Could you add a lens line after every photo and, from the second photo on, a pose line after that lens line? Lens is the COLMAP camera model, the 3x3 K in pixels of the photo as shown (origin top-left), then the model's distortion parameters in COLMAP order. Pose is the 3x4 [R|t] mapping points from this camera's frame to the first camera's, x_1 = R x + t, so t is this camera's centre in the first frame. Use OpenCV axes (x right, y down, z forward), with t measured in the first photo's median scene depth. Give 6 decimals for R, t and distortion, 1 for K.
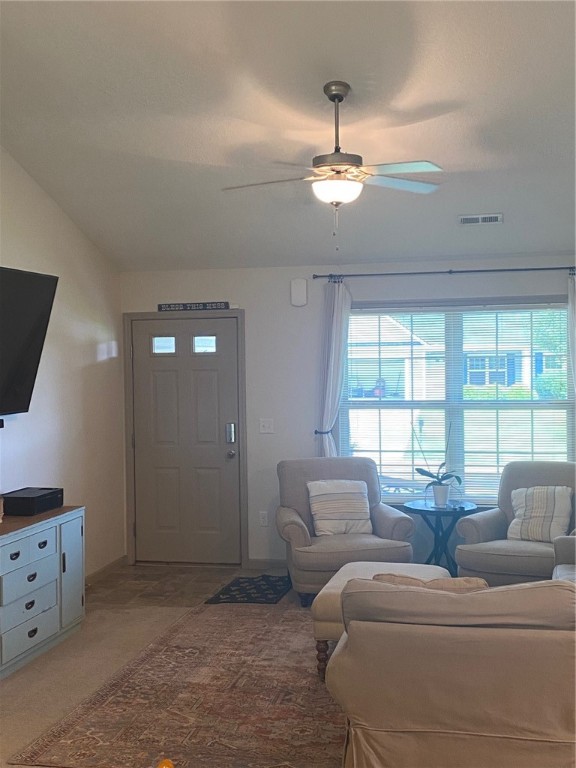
lens RADIAL K [[935.9, 0, 288.0], [0, 935.9, 384.0], [0, 0, 1]] dist [0.167983, -0.427628]
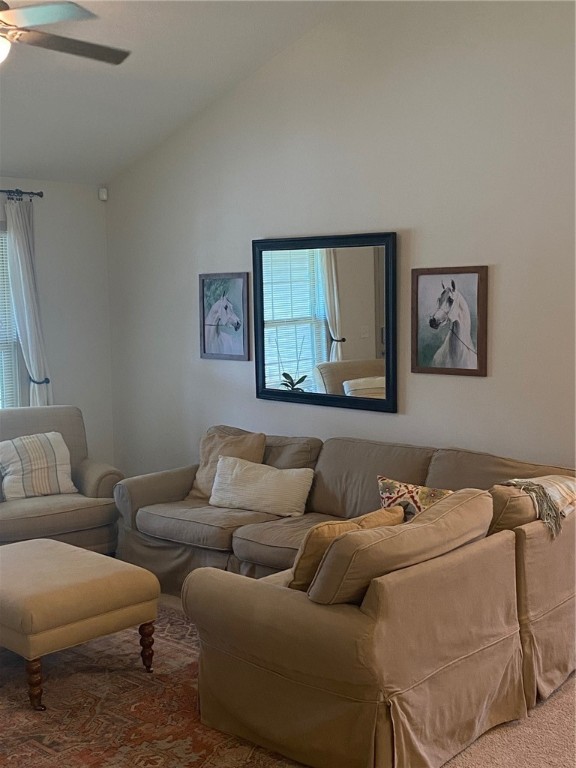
lens RADIAL K [[935.9, 0, 288.0], [0, 935.9, 384.0], [0, 0, 1]] dist [0.167983, -0.427628]
pose [[0.506488, -0.063589, 0.859899, -0.705716], [0.021384, 0.997897, 0.061198, 0.019848], [-0.861982, -0.012608, 0.506782, 0.642690]]
